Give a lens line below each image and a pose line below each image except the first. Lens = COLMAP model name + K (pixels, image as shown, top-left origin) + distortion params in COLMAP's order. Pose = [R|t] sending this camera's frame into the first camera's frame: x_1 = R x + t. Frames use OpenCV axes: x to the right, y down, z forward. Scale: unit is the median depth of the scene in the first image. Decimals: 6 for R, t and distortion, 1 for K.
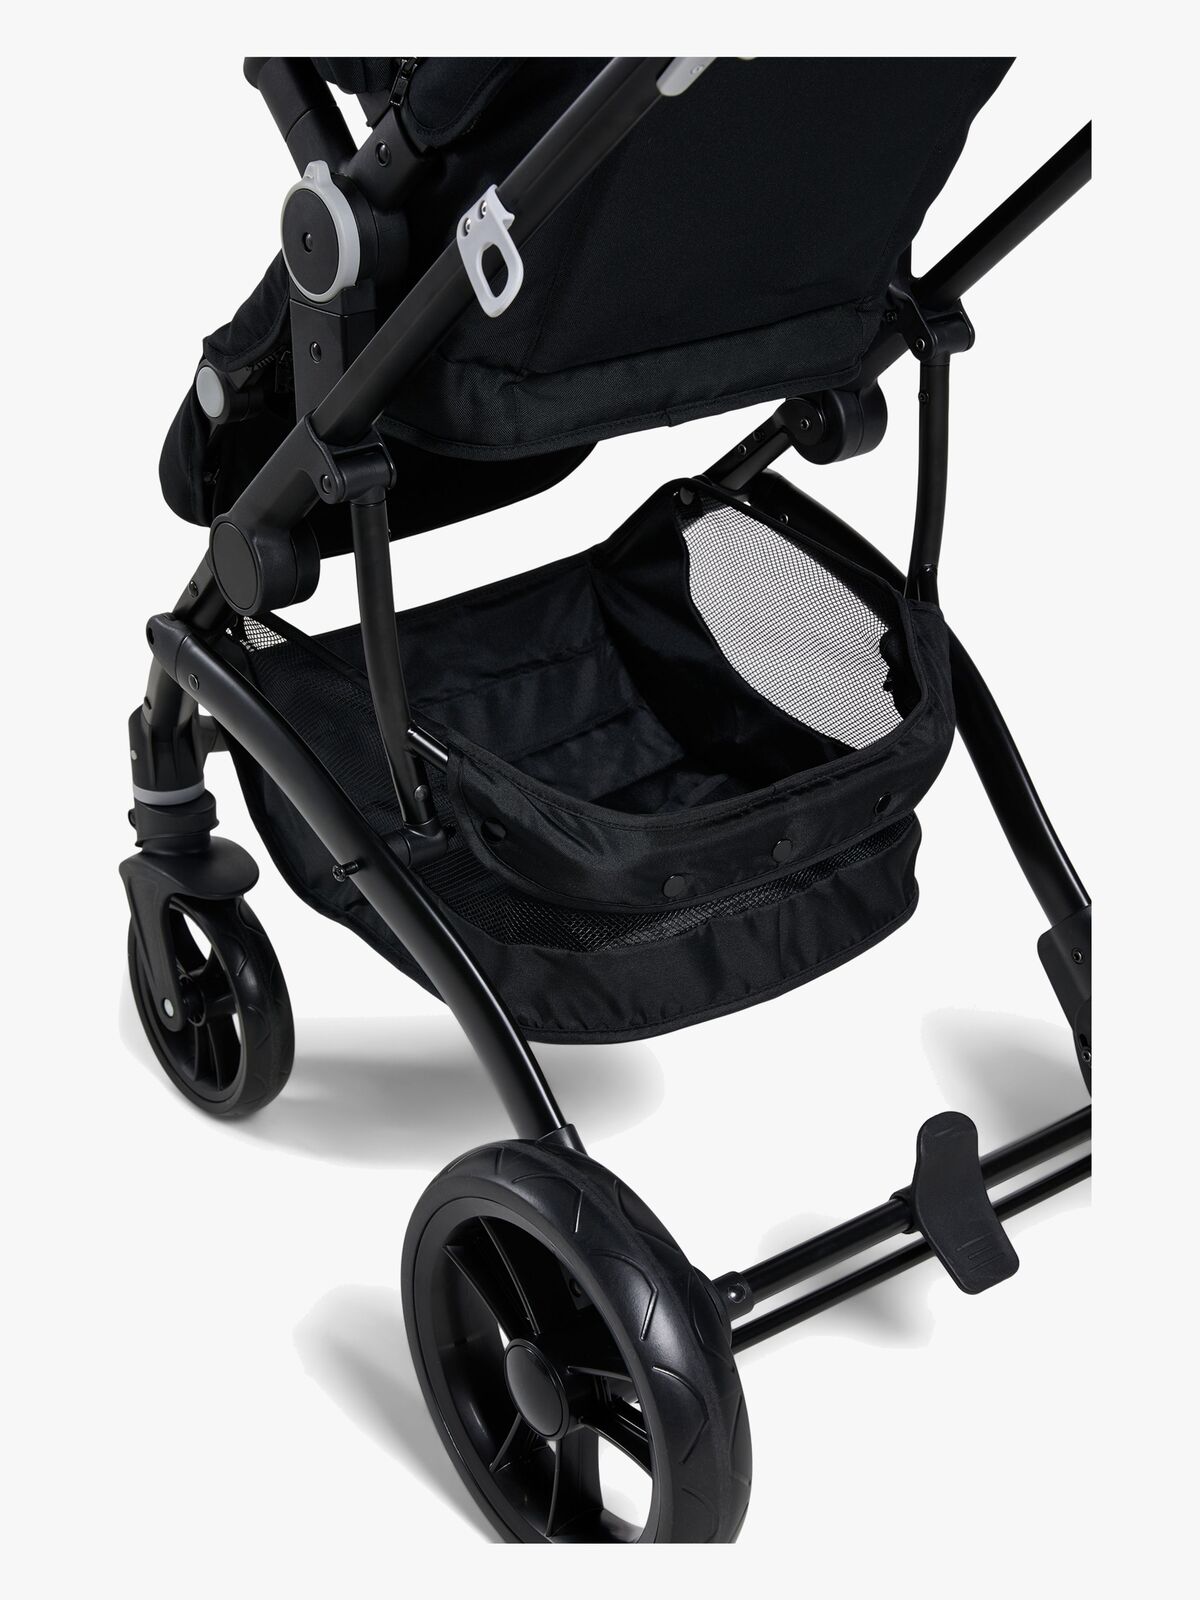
lens RADIAL K [[2581.9, 0, 600.0], [0, 2581.9, 800.0], [0, 0, 1]] dist [-0.025047, 0.003544]
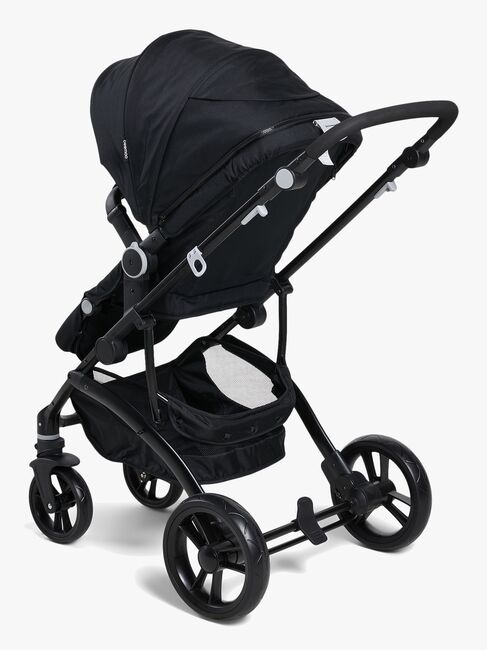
lens RADIAL K [[1276.3, 0, 243.5], [0, 1276.3, 325.0], [0, 0, 1]] dist [0.008653, -0.009391]
pose [[0.985862, -0.024956, 0.165693, -0.212187], [0.055108, 0.982128, -0.179967, 0.178579], [-0.158240, 0.186554, 0.969617, -0.672796]]
